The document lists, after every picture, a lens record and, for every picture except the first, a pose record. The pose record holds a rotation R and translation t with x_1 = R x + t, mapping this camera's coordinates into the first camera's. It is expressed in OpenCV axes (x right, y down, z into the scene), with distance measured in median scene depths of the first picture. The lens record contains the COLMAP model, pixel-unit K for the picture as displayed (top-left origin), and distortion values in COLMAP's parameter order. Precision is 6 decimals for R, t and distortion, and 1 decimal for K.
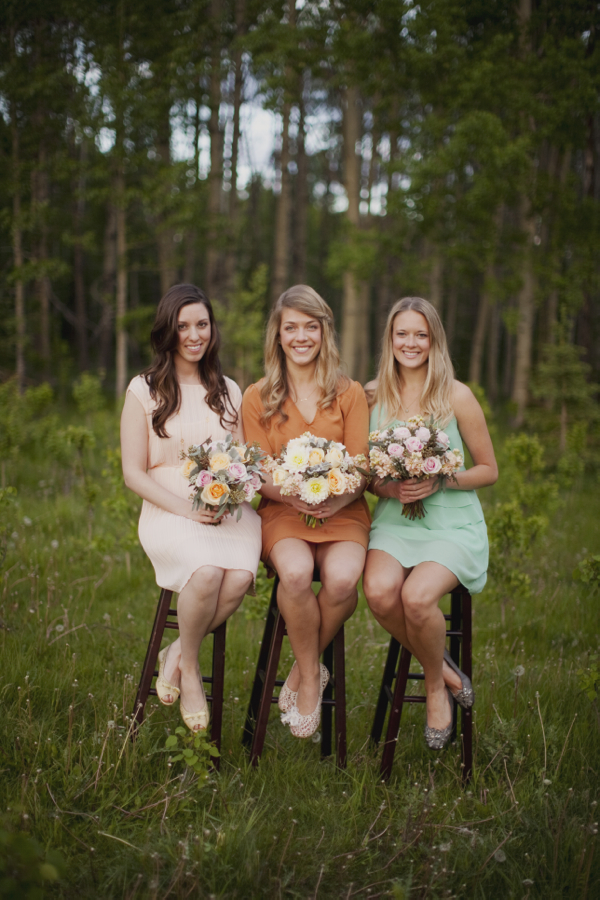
lens RADIAL K [[1272.3, 0, 300.0], [0, 1272.3, 450.0], [0, 0, 1]] dist [-0.160985, 0.375850]
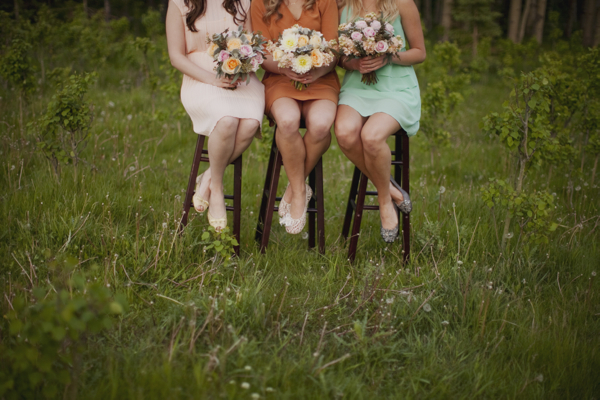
lens RADIAL K [[843.4, 0, 300.0], [0, 843.4, 200.0], [0, 0, 1]] dist [-0.138373, 0.039217]
pose [[0.999910, -0.013327, -0.001187, 0.009053], [0.013348, 0.987445, 0.157398, 0.030976], [-0.000926, -0.157400, 0.987535, 0.028184]]
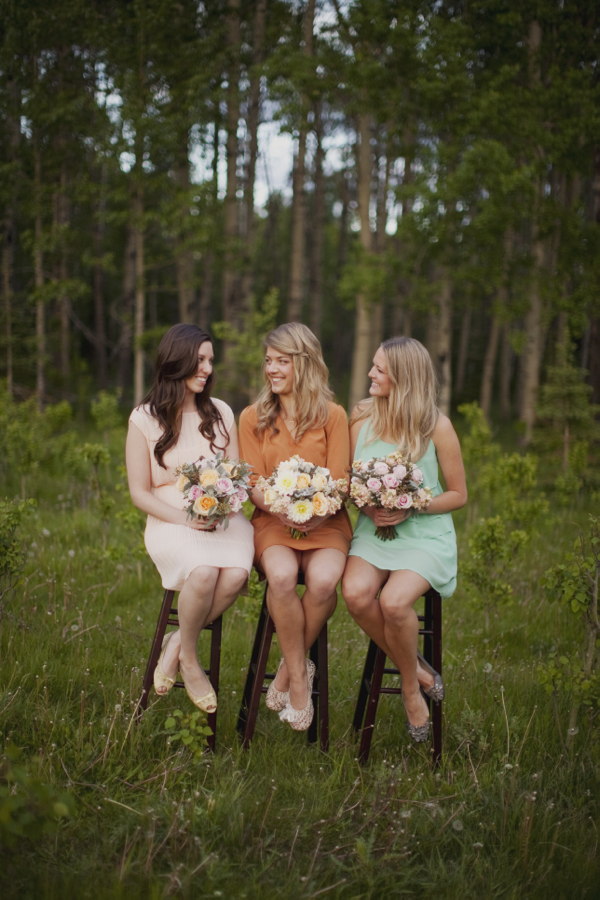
lens RADIAL K [[1272.3, 0, 300.0], [0, 1272.3, 450.0], [0, 0, 1]] dist [-0.160985, 0.375850]
pose [[0.999866, 0.006714, -0.014910, 0.025479], [-0.006912, 0.999888, -0.013252, -0.000347], [0.014820, 0.013353, 0.999801, -0.117964]]
